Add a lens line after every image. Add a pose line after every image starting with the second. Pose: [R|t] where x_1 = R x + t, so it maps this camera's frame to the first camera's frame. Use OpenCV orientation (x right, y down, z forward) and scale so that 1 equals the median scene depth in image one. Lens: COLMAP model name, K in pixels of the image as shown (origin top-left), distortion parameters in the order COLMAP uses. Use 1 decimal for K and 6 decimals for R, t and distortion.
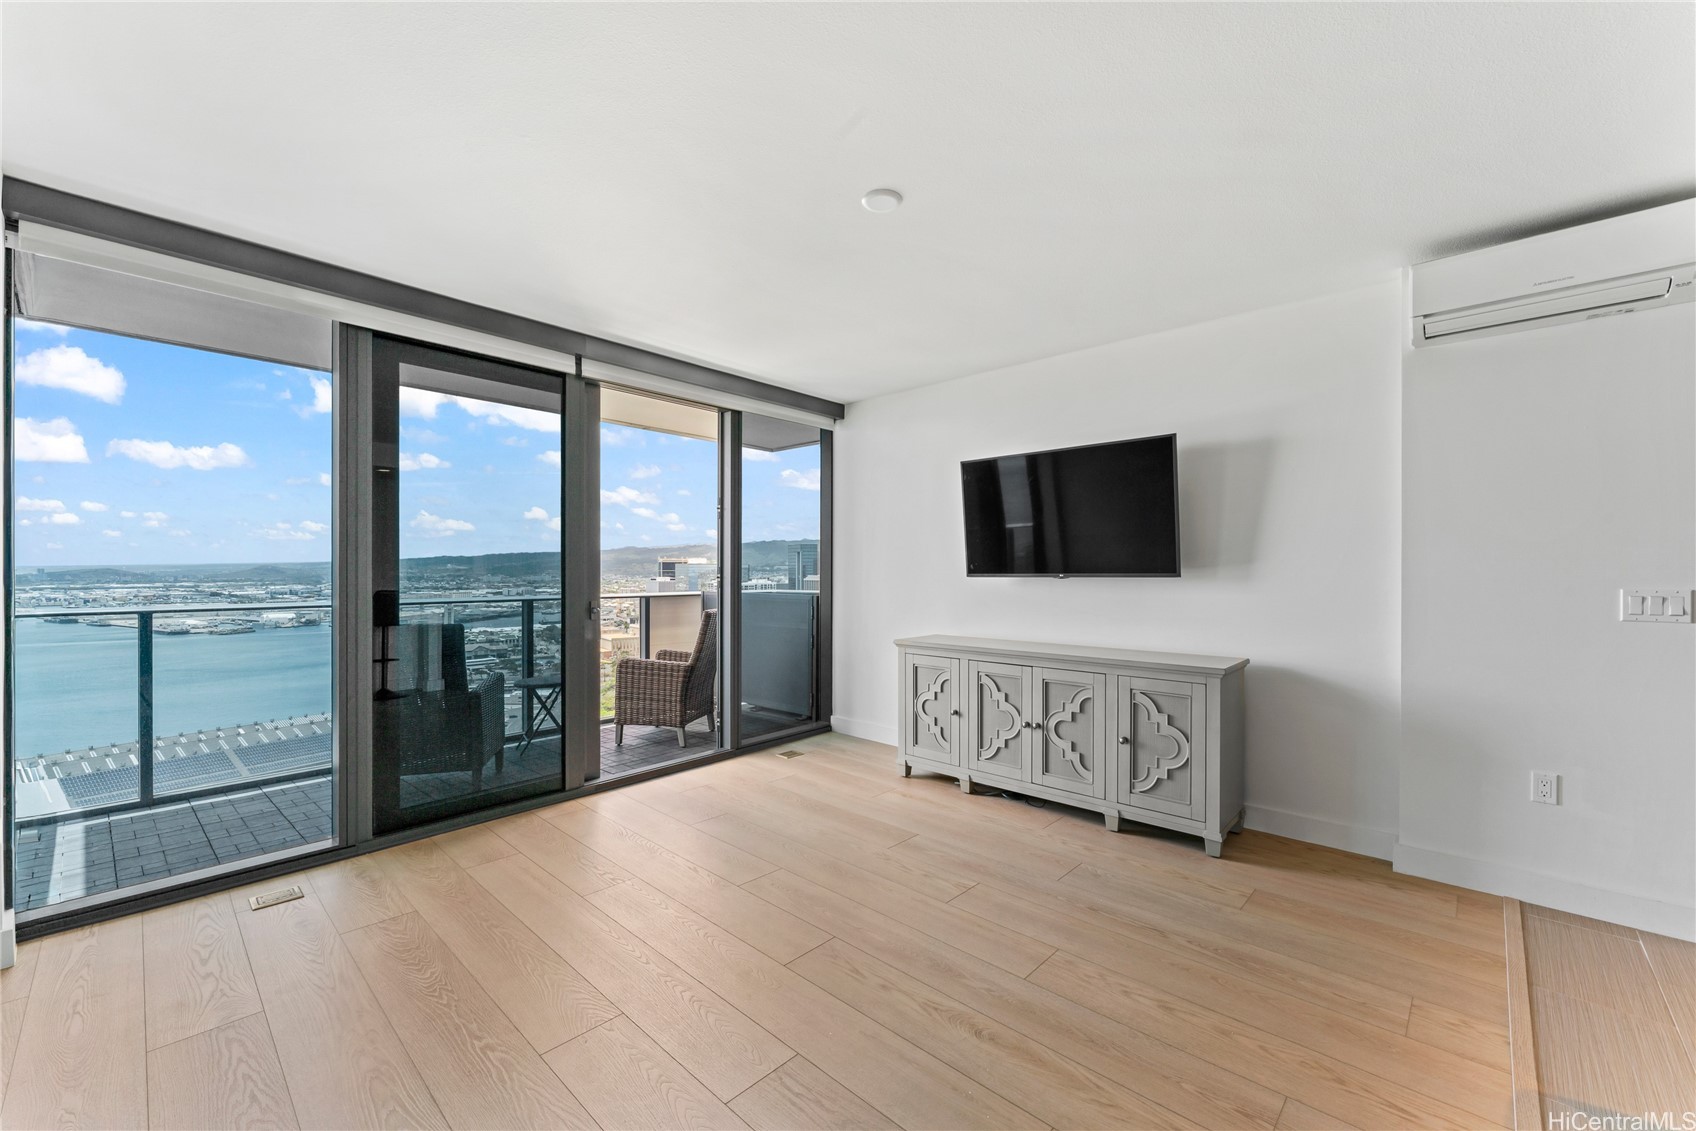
lens RADIAL K [[677.4, 0, 850.2], [0, 677.4, 576.4], [0, 0, 1]] dist [-0.008198, 0.001605]
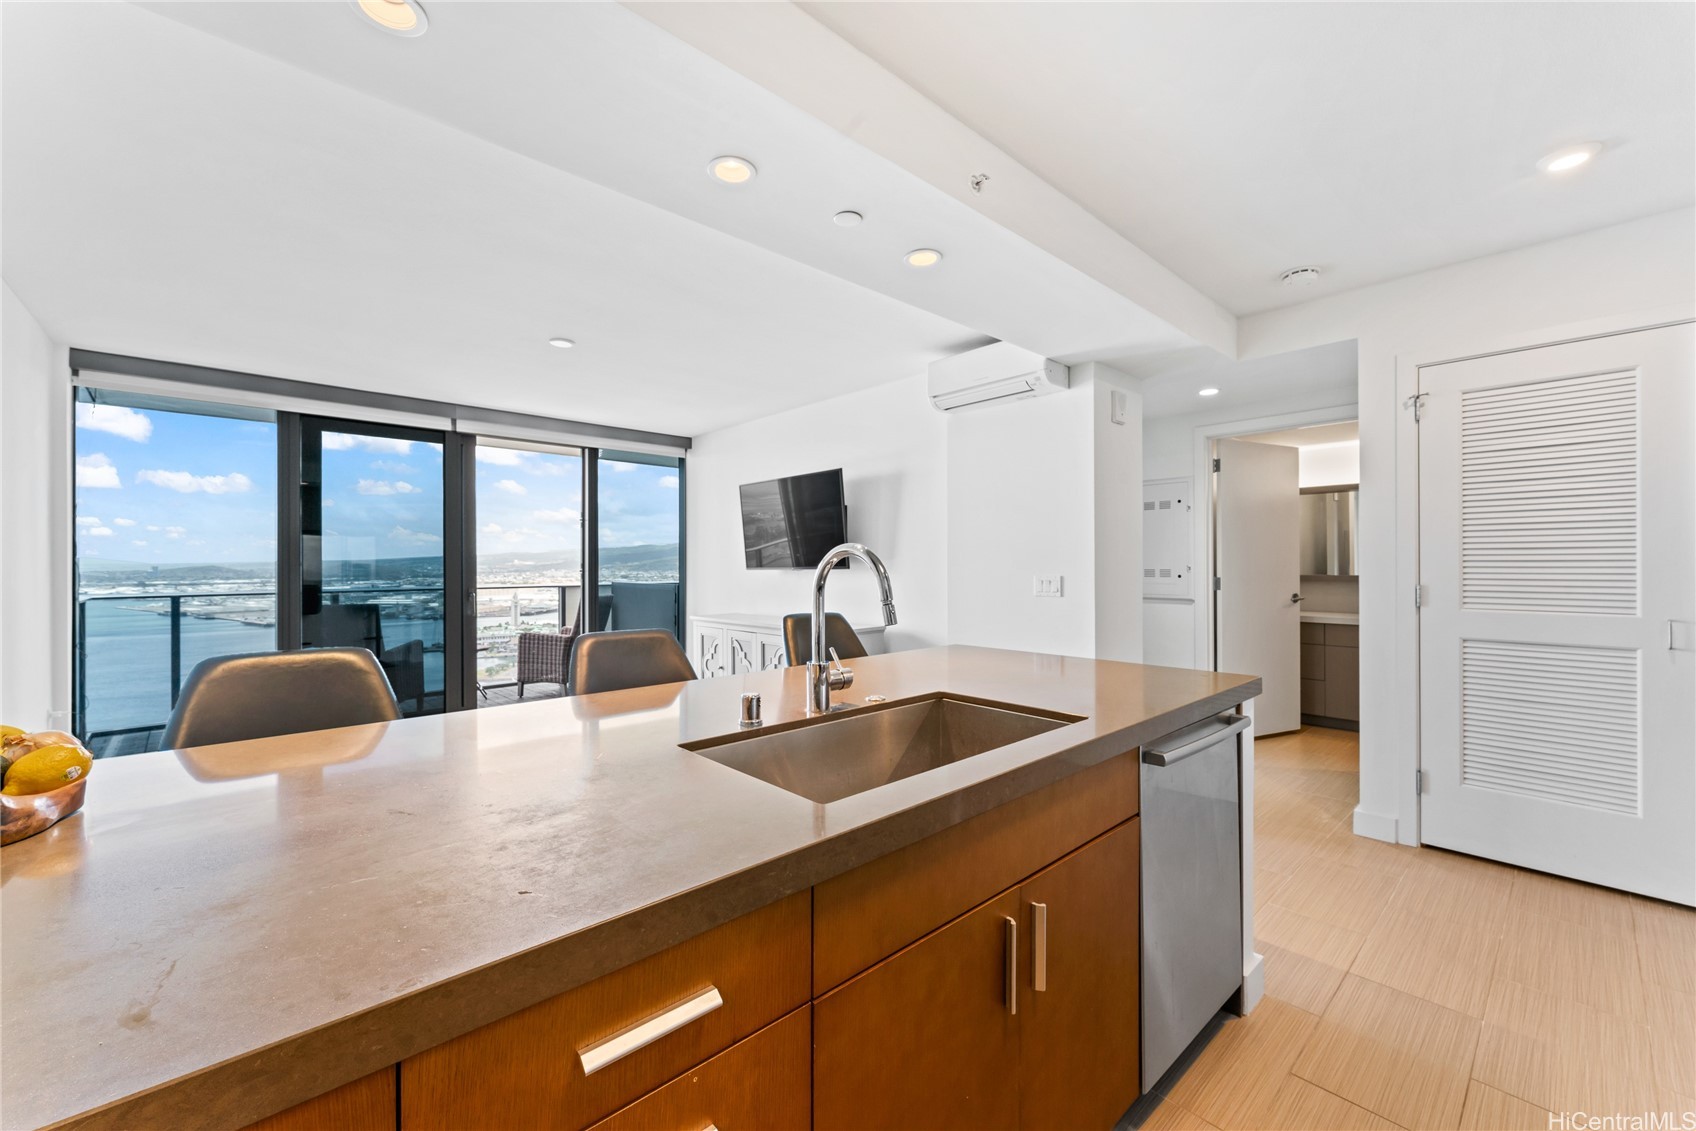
lens RADIAL K [[677.4, 0, 858.9], [0, 677.4, 567.0], [0, 0, 1]] dist [-0.008198, 0.001605]
pose [[0.997515, -0.003776, -0.070352, 0.554773], [0.003383, 0.999978, -0.005709, 0.004474], [0.070372, 0.005456, 0.997506, -0.375223]]
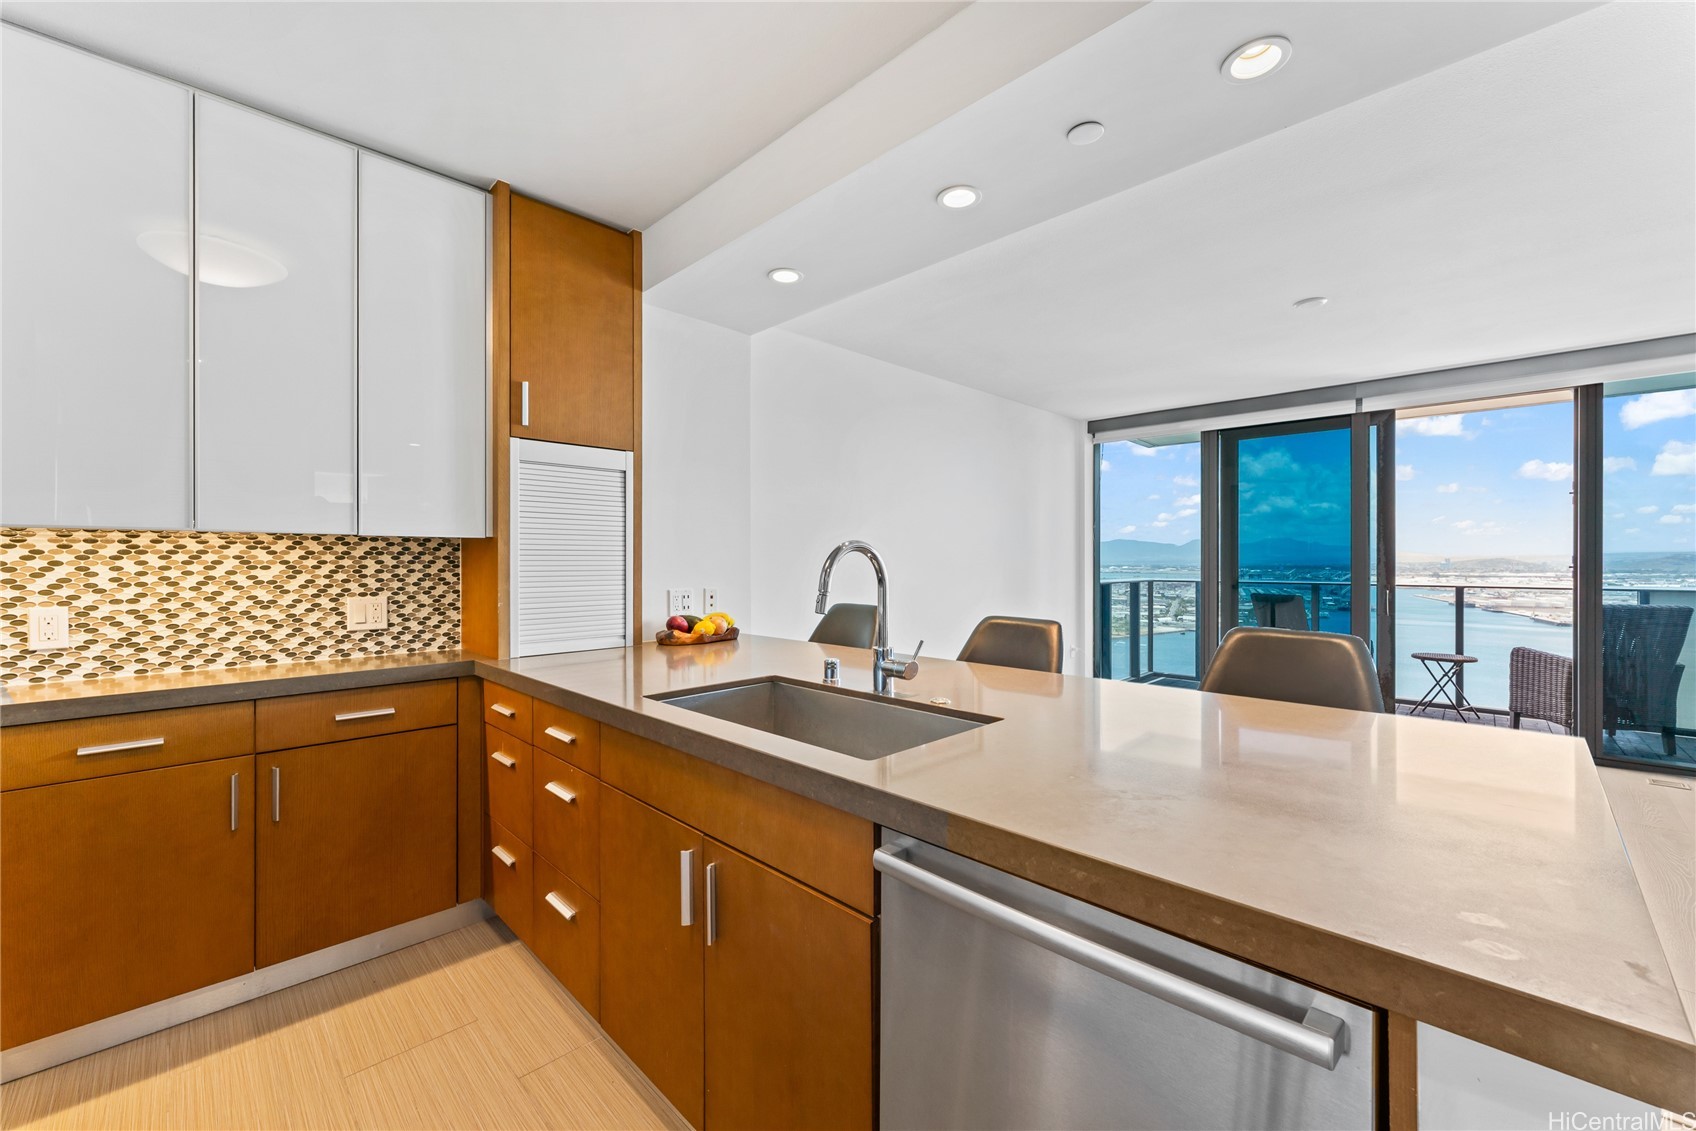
lens RADIAL K [[677.4, 0, 835.4], [0, 677.4, 562.4], [0, 0, 1]] dist [-0.008198, 0.001605]
pose [[-0.049869, 0.004095, -0.998747, 0.960761], [-0.009489, 0.999945, 0.004574, 0.000423], [0.998711, 0.009705, -0.049827, 0.036821]]
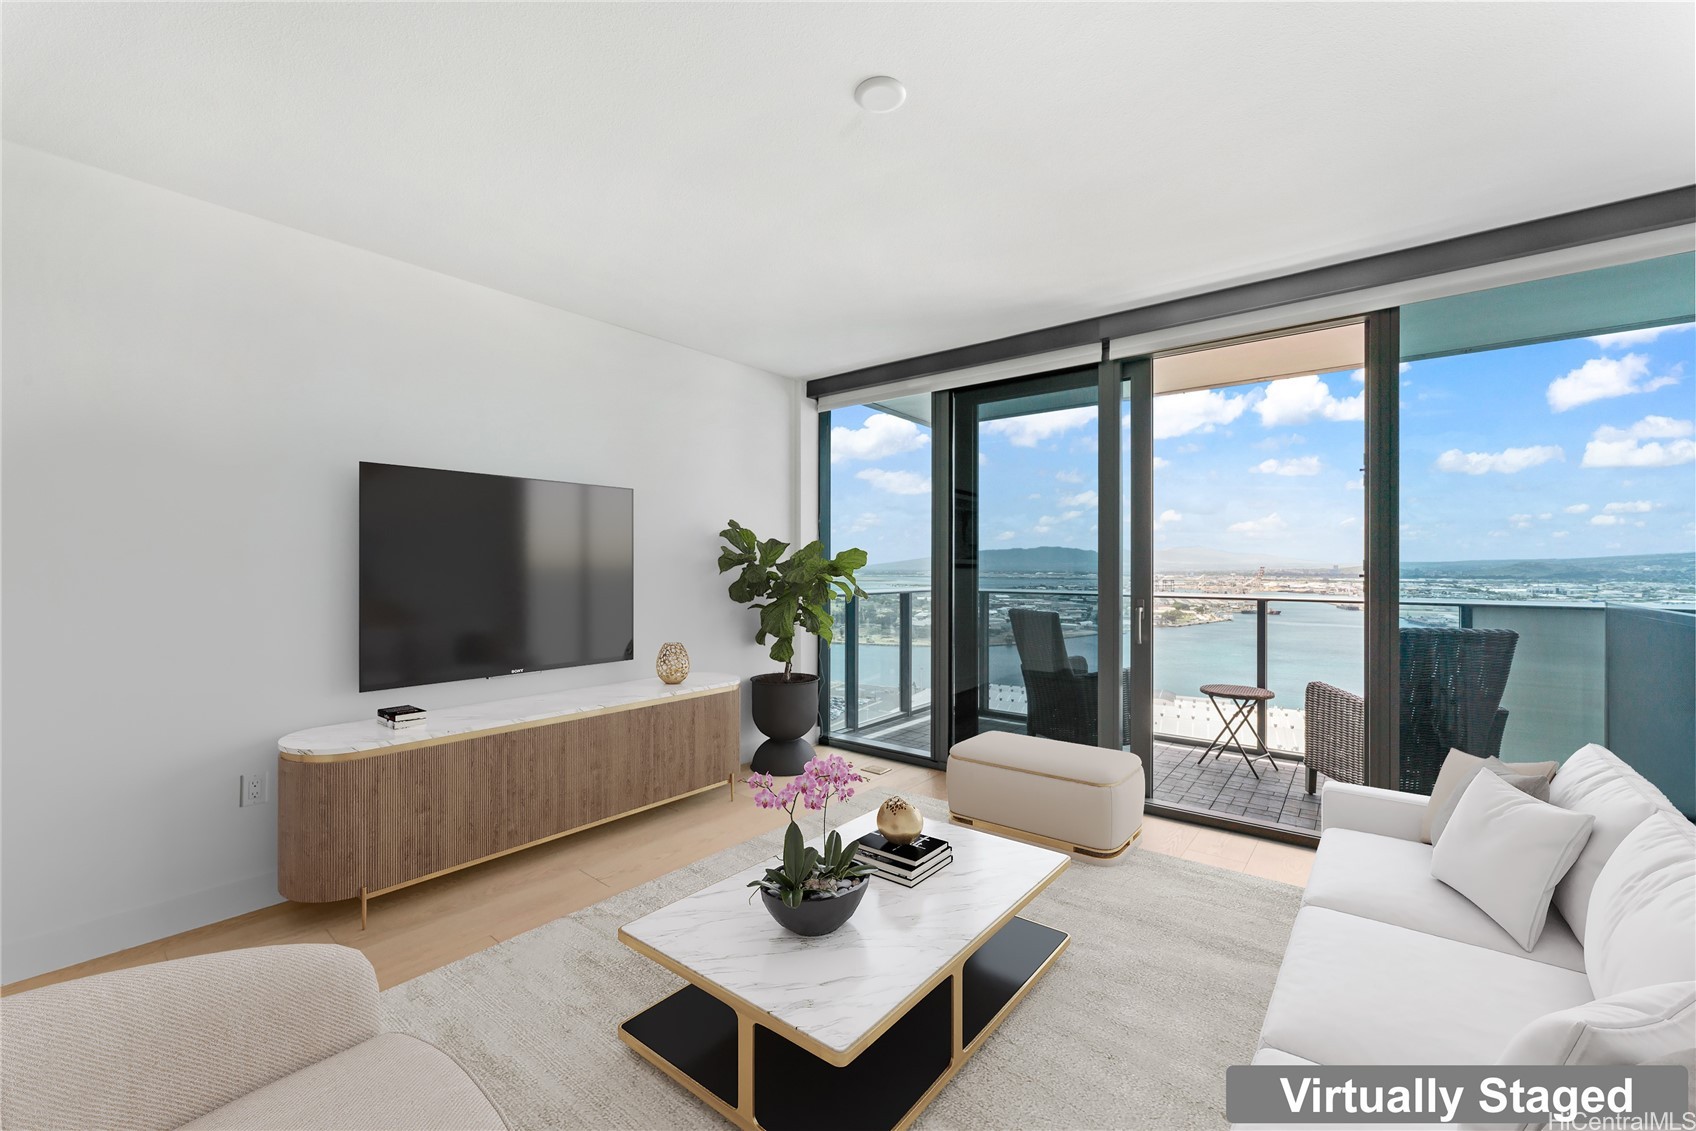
lens RADIAL K [[677.4, 0, 847.1], [0, 677.4, 565.9], [0, 0, 1]] dist [-0.008198, 0.001605]
pose [[0.058266, -0.000254, -0.998301, 0.519497], [-0.009980, 0.999950, -0.000837, -0.003051], [0.998251, 0.010012, 0.058260, 0.573192]]
